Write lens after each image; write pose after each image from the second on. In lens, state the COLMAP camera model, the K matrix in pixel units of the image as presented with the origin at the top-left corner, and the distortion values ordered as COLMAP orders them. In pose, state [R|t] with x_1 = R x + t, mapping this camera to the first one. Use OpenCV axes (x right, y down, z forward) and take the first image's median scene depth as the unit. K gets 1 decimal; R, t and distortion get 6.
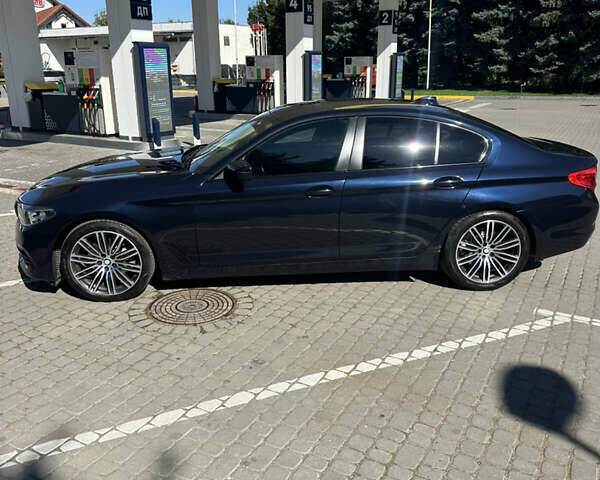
lens RADIAL K [[577.8, 0, 300.0], [0, 577.8, 240.0], [0, 0, 1]] dist [0.134404, -0.253379]
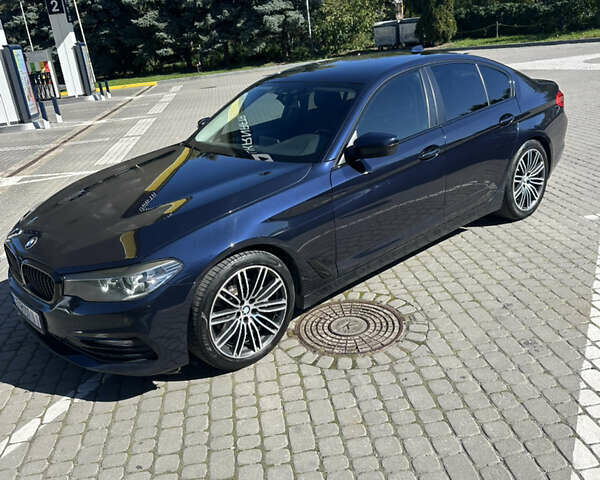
lens RADIAL K [[575.7, 0, 307.0], [0, 575.7, 230.8], [0, 0, 1]] dist [0.112773, -0.190867]
pose [[0.792919, -0.273892, 0.544301, -0.593759], [0.273486, 0.958221, 0.083772, -0.089385], [-0.544505, 0.082435, 0.834697, 0.338623]]
